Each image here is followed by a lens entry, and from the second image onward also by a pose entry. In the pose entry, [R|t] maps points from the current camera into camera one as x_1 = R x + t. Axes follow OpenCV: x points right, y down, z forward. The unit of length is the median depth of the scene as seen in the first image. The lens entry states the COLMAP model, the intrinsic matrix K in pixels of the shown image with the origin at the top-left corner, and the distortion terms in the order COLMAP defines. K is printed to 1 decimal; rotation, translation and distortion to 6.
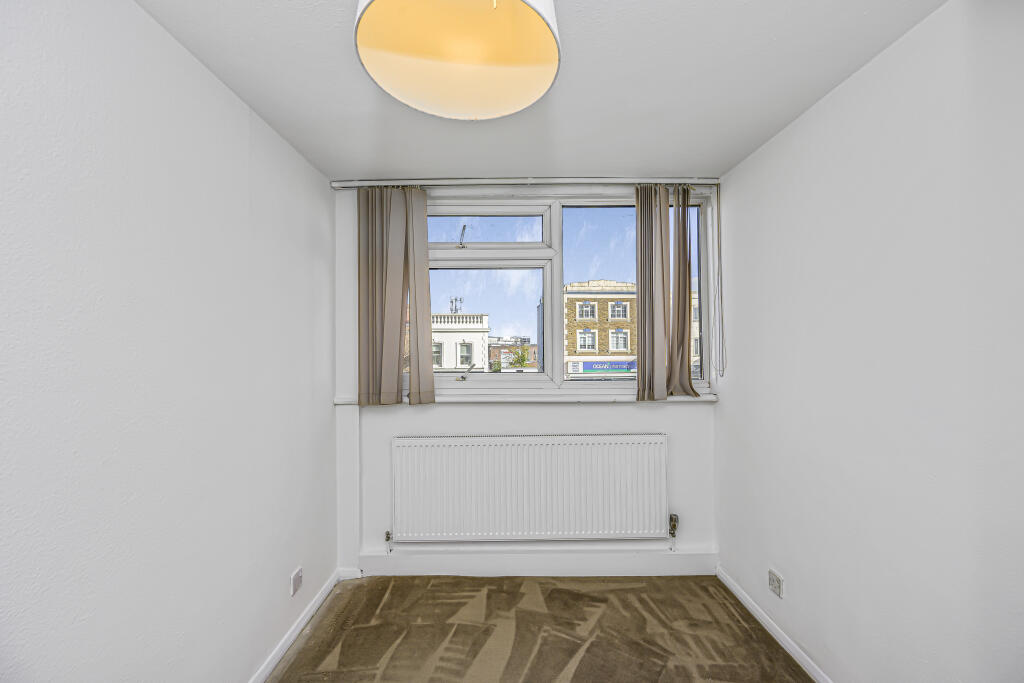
lens RADIAL K [[385.1, 0, 517.5], [0, 385.1, 342.5], [0, 0, 1]] dist [-0.004130, -0.000182]
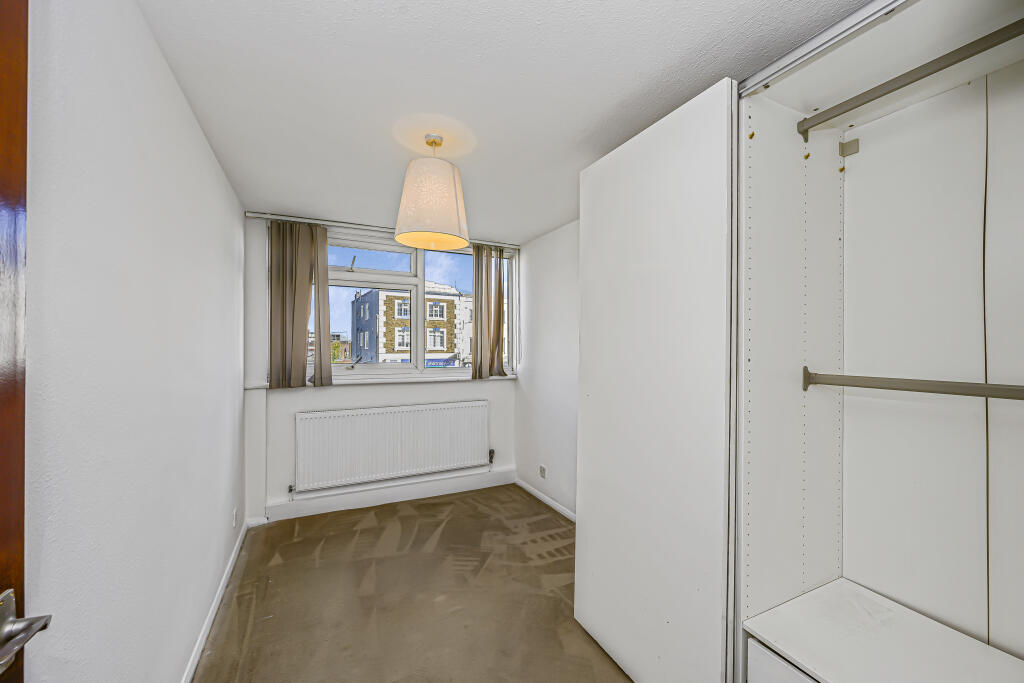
lens RADIAL K [[408.0, 0, 512.4], [0, 408.0, 345.2], [0, 0, 1]] dist [-0.004431, -0.000297]
pose [[0.895690, 0.010013, 0.444567, -0.286240], [-0.015551, 0.999840, 0.008812, -0.008018], [-0.444407, -0.014807, 0.895702, -0.575356]]
